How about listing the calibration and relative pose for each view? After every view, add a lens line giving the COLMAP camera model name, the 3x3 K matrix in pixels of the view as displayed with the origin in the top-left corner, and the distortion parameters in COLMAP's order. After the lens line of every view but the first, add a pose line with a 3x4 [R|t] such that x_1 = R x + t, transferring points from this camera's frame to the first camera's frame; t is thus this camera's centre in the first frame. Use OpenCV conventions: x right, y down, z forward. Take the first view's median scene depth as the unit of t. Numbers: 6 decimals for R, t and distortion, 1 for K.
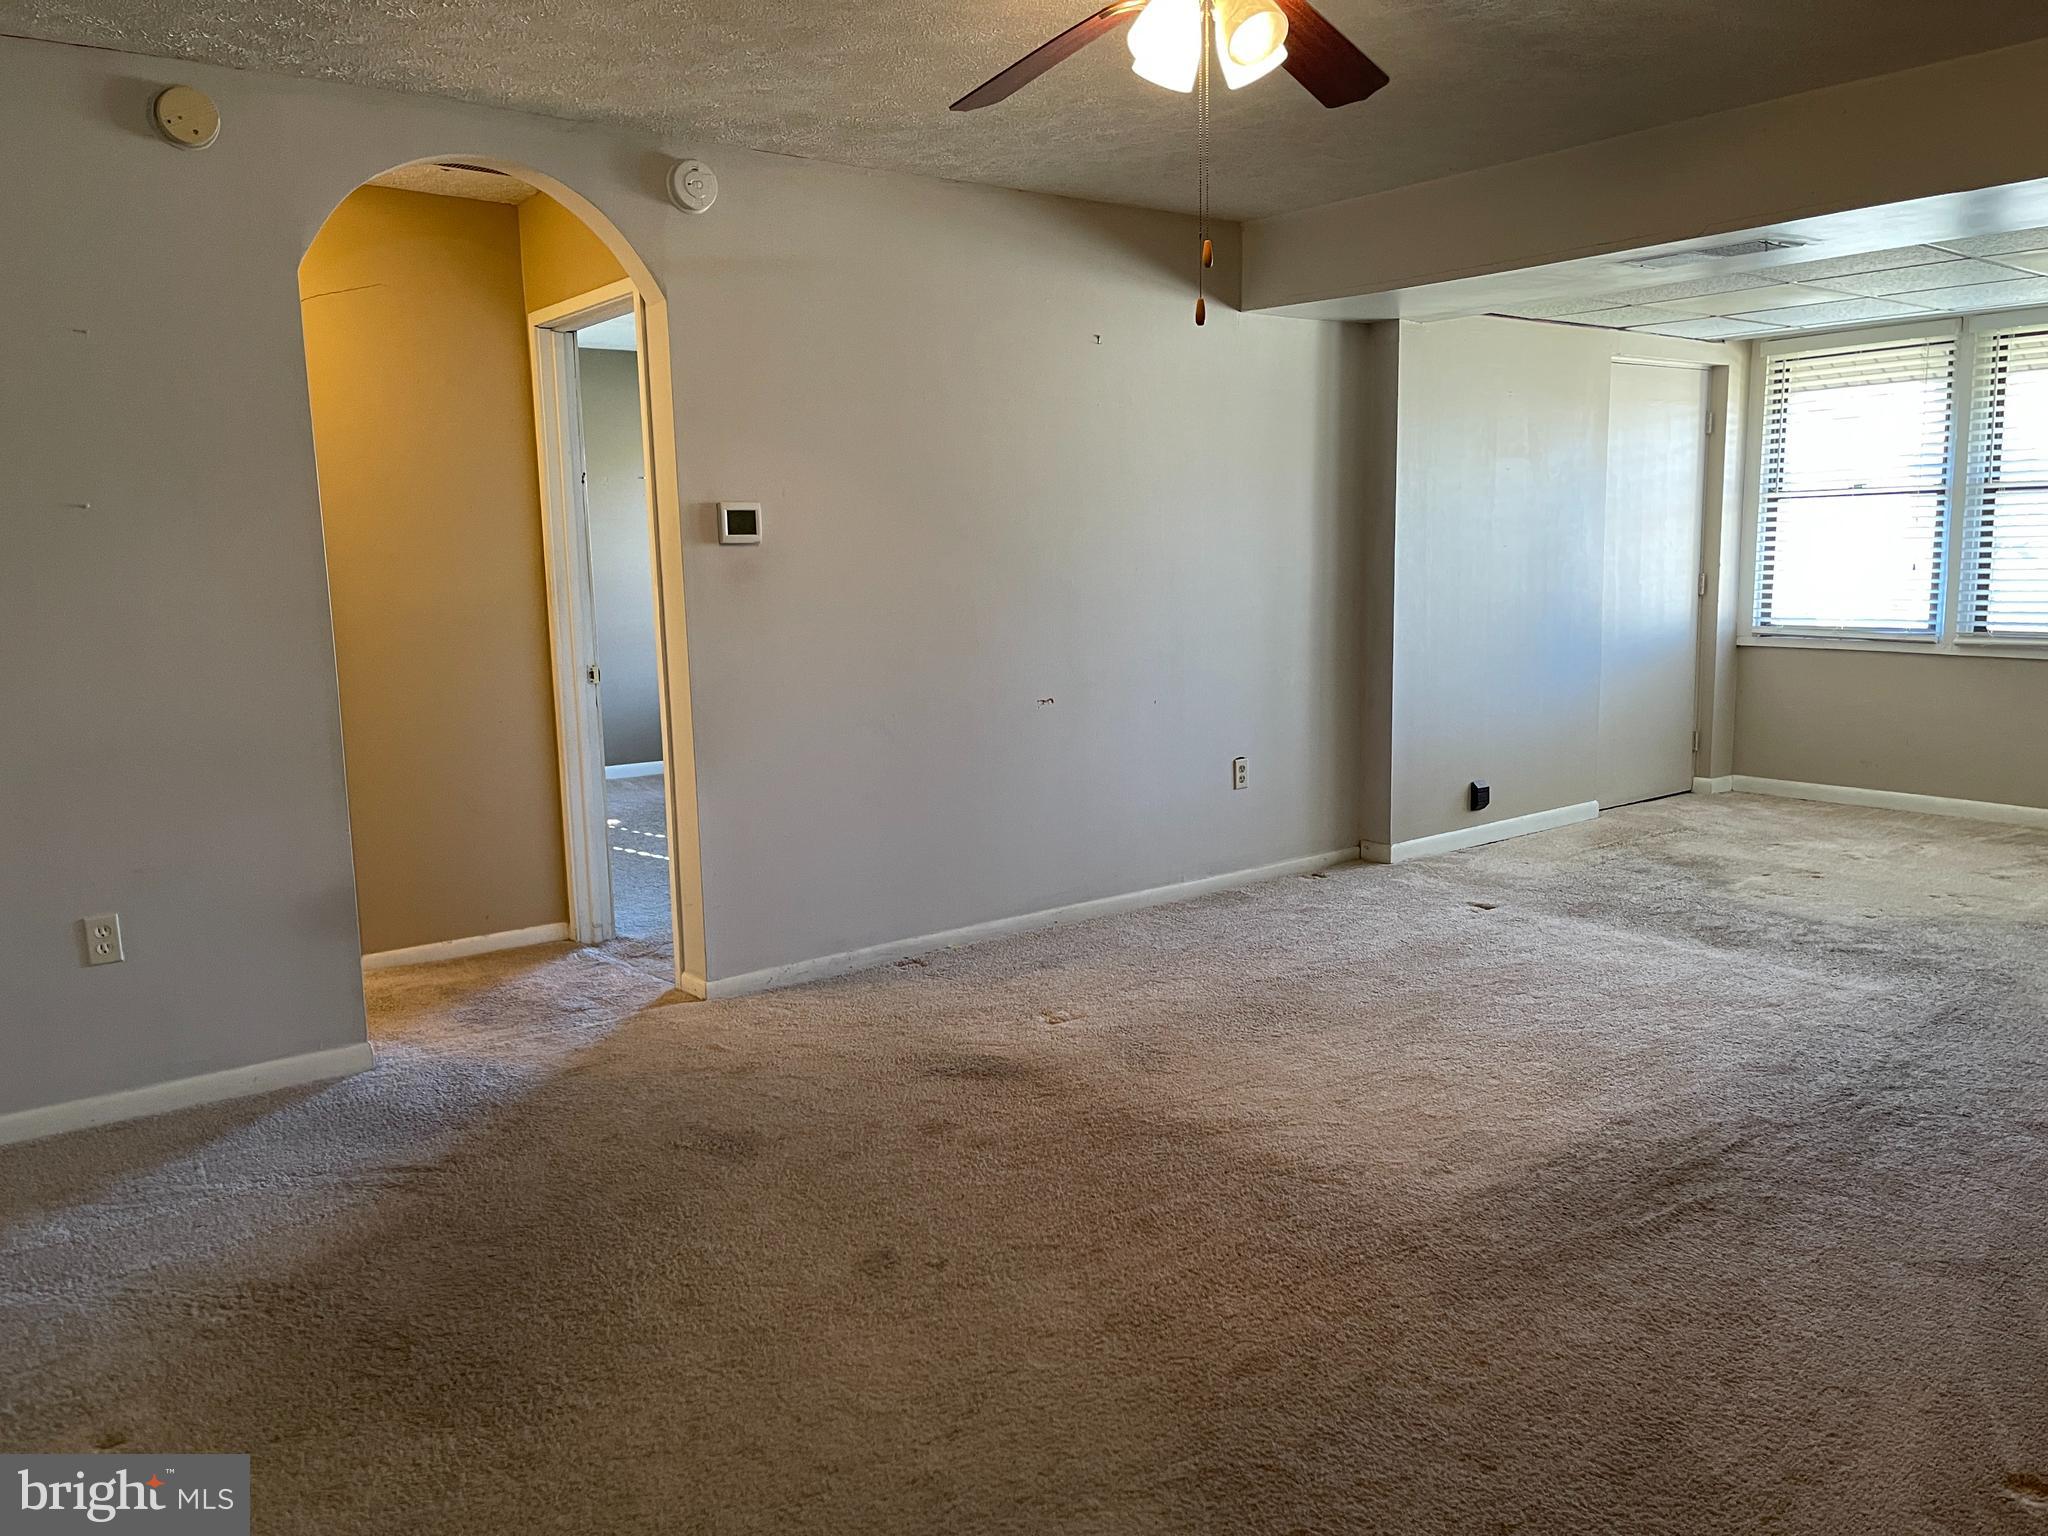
lens RADIAL K [[1551.2, 0, 1027.2], [0, 1551.2, 765.0], [0, 0, 1]] dist [0.064494, -0.081964]
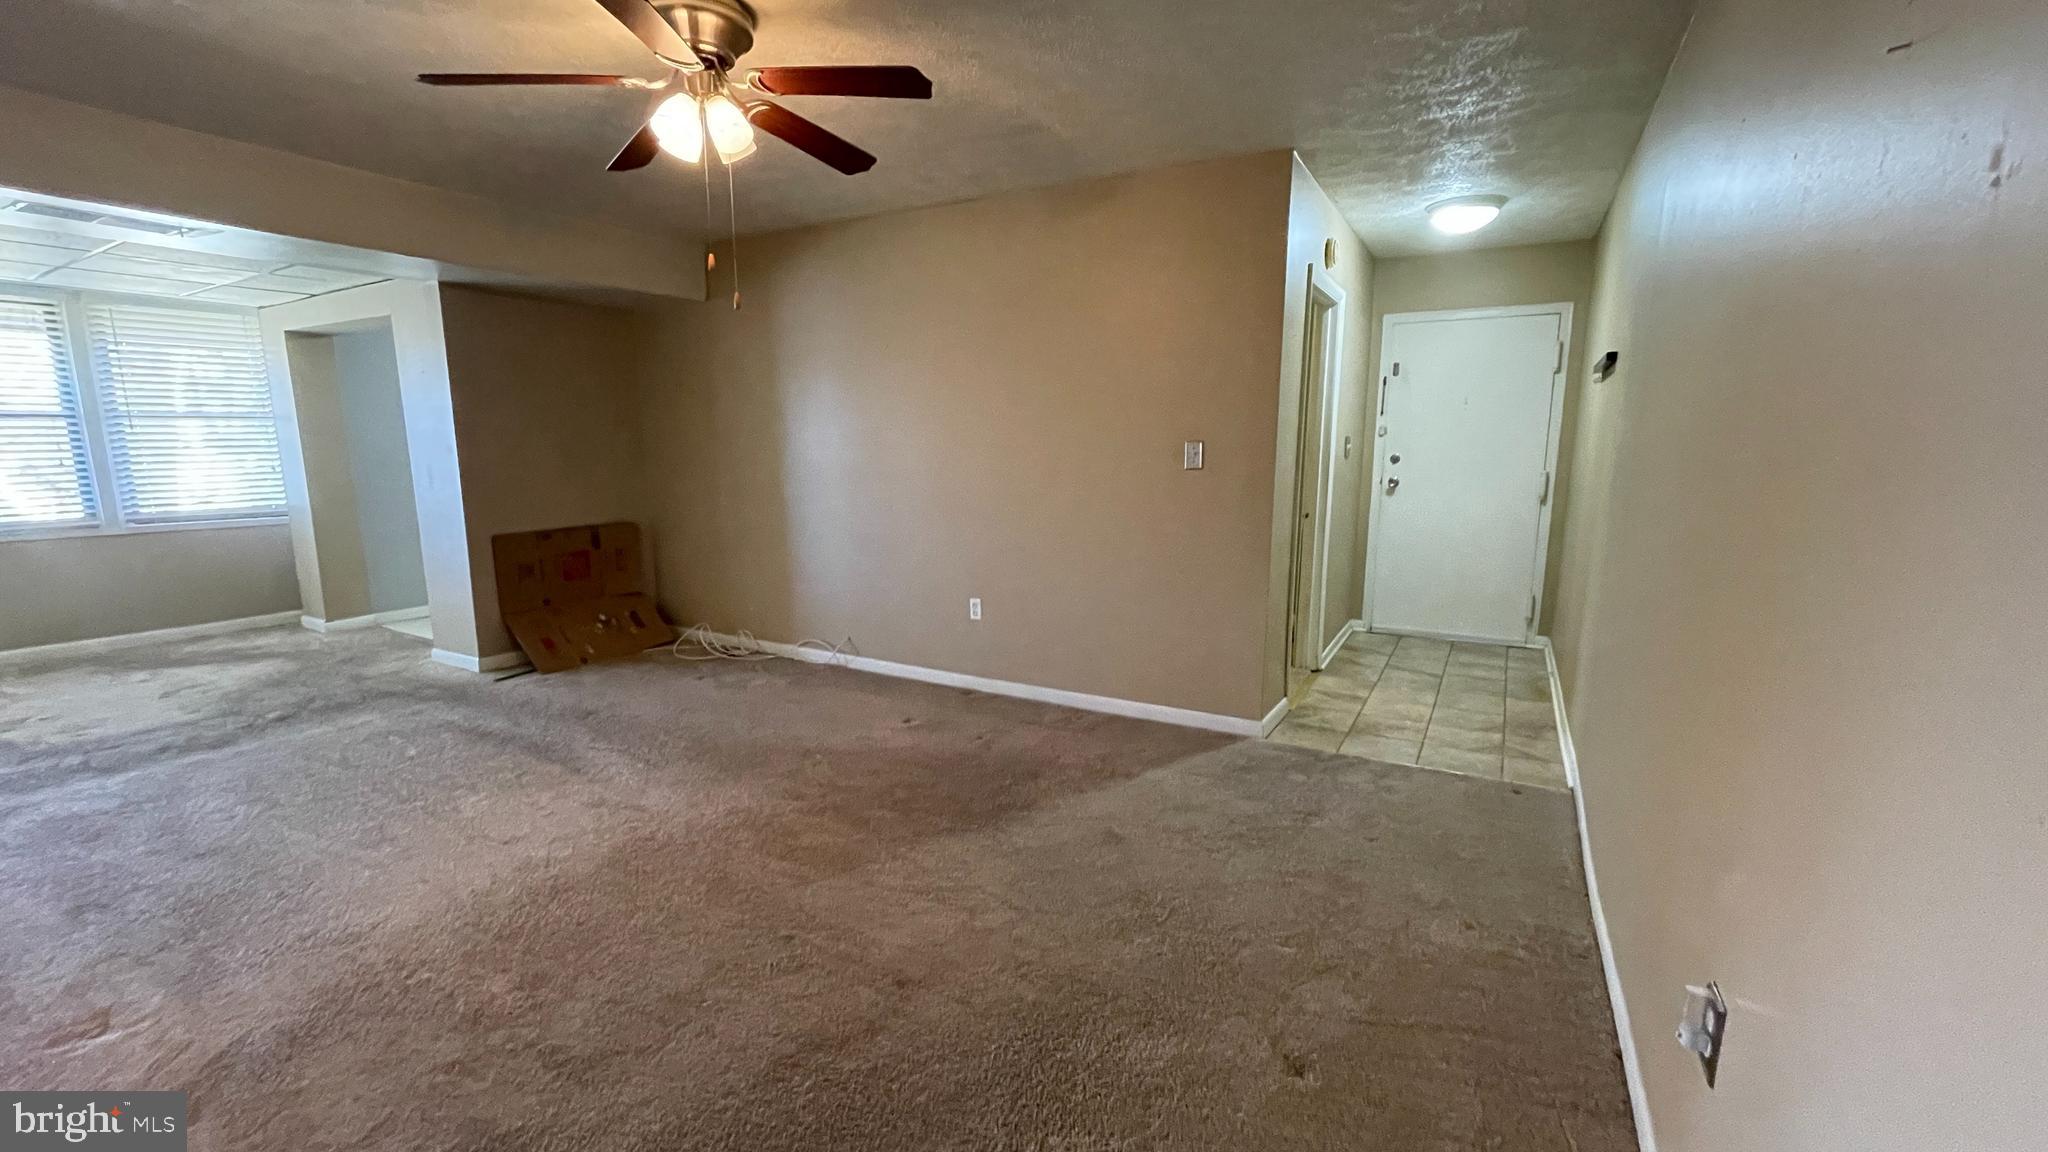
lens RADIAL K [[828.6, 0, 1019.0], [0, 828.6, 584.2], [0, 0, 1]] dist [-0.004688, 0.002203]
pose [[-0.378355, -0.137993, 0.915317, -0.420816], [0.138217, 0.969319, 0.203267, -0.065640], [-0.915284, 0.203419, -0.347673, 0.533358]]
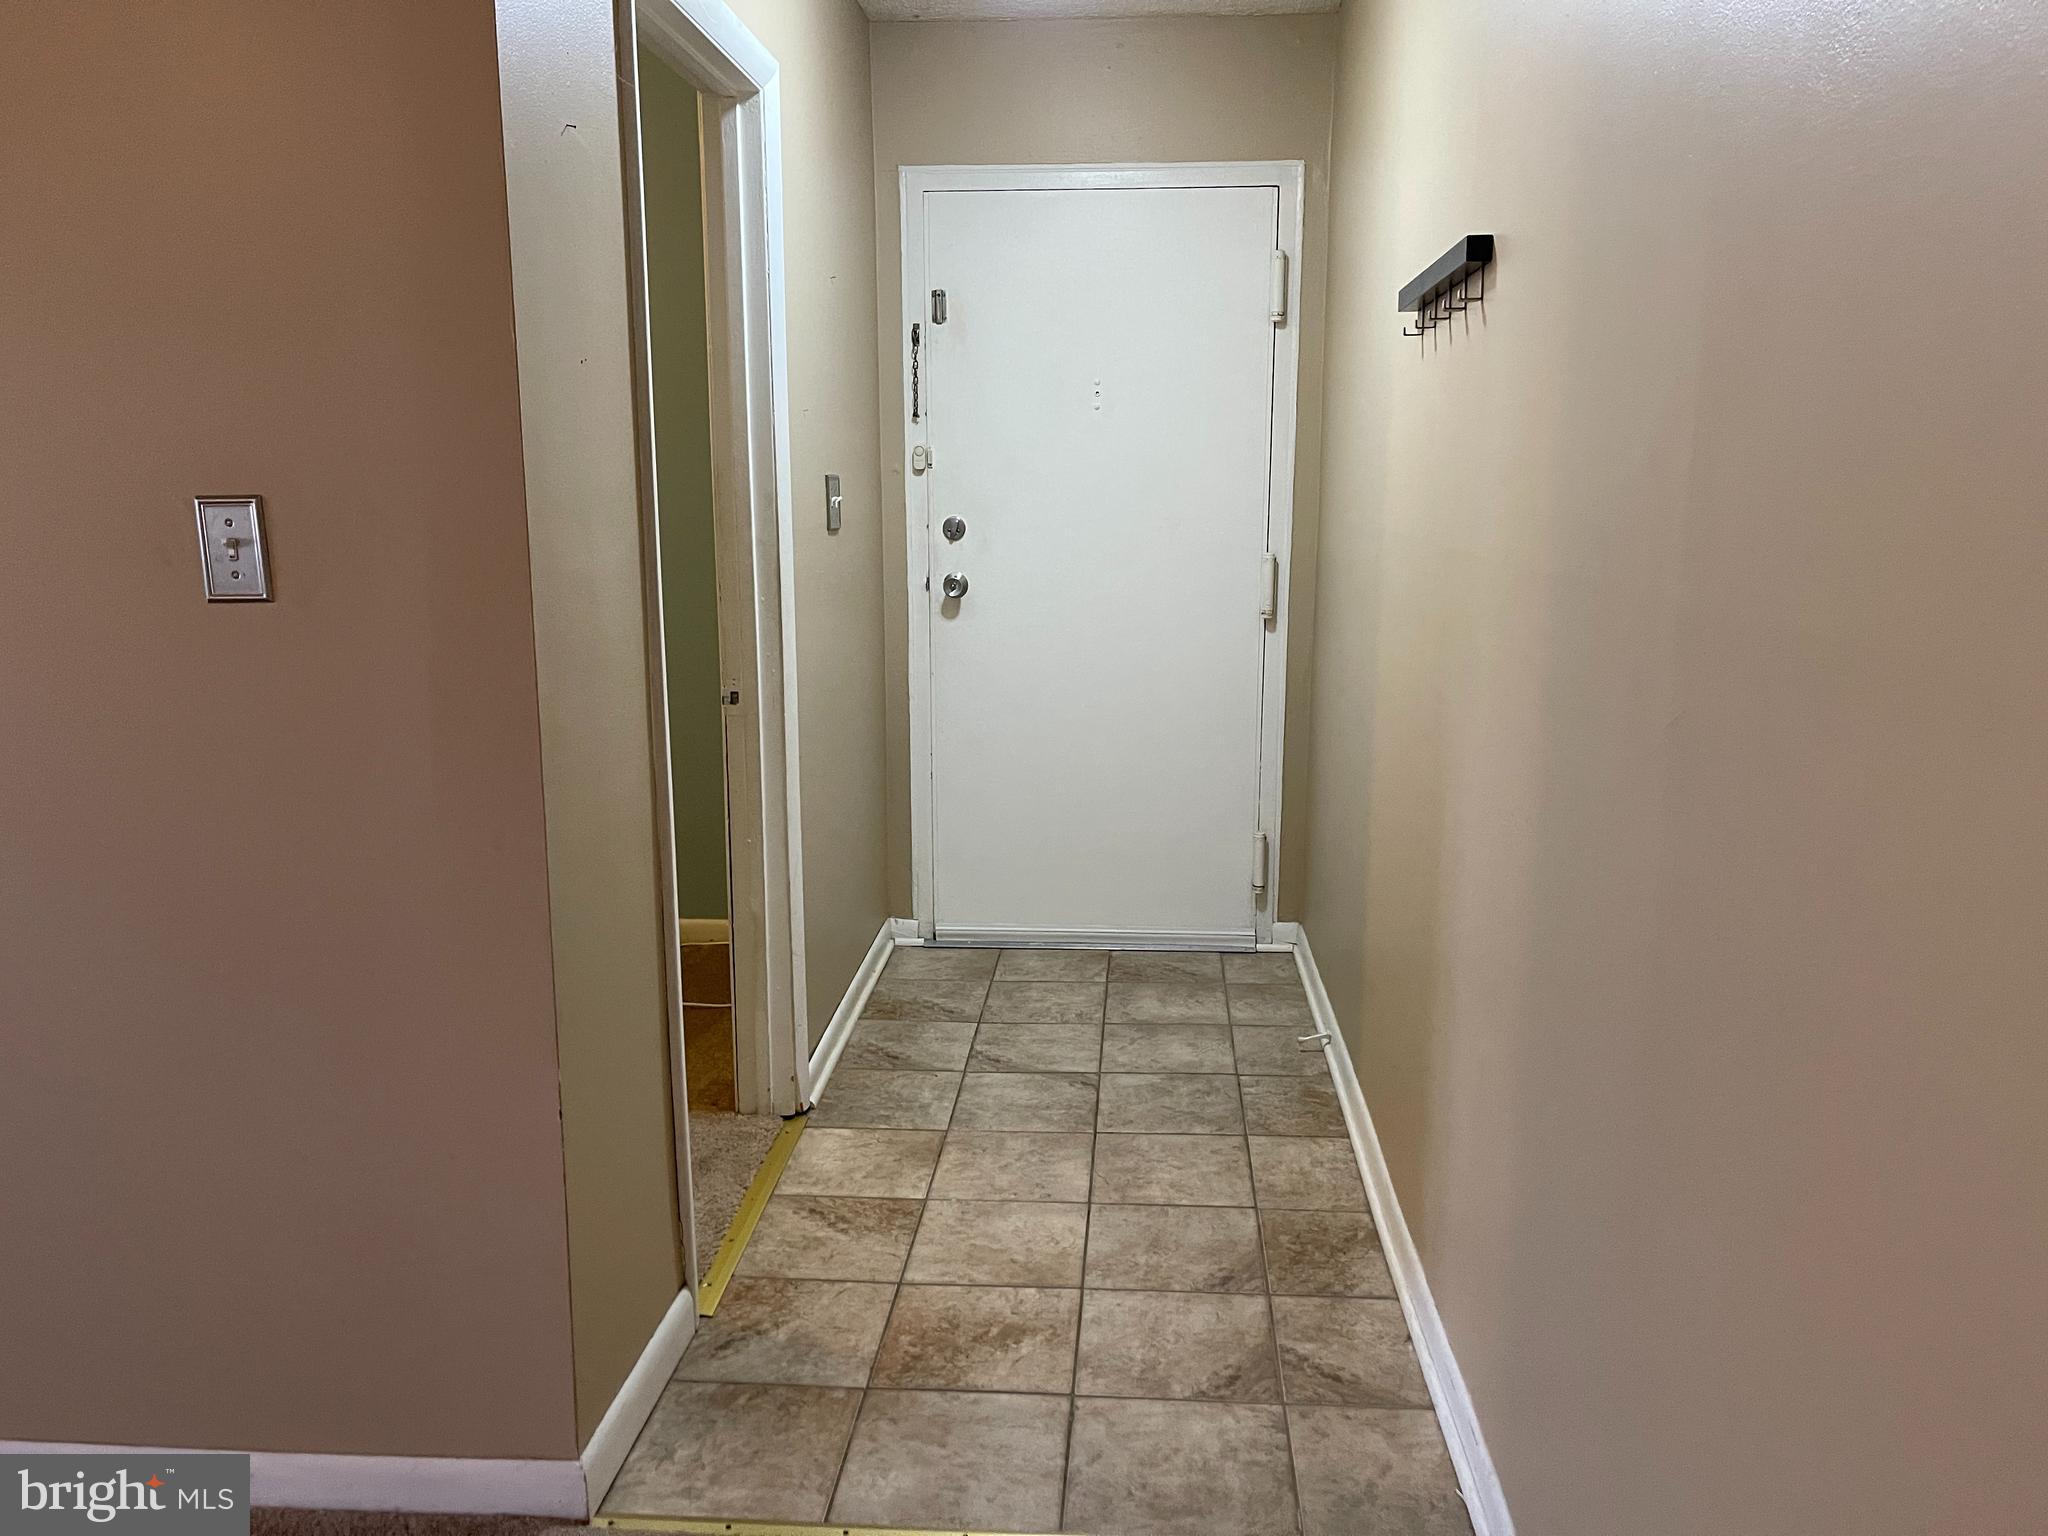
lens RADIAL K [[1551.2, 0, 1038.7], [0, 1551.2, 785.4], [0, 0, 1]] dist [0.064494, -0.081964]
pose [[-0.750149, -0.111666, 0.651772, -0.197582], [0.106652, 0.952304, 0.285905, -0.040237], [-0.652612, 0.283985, -0.702461, 0.281928]]
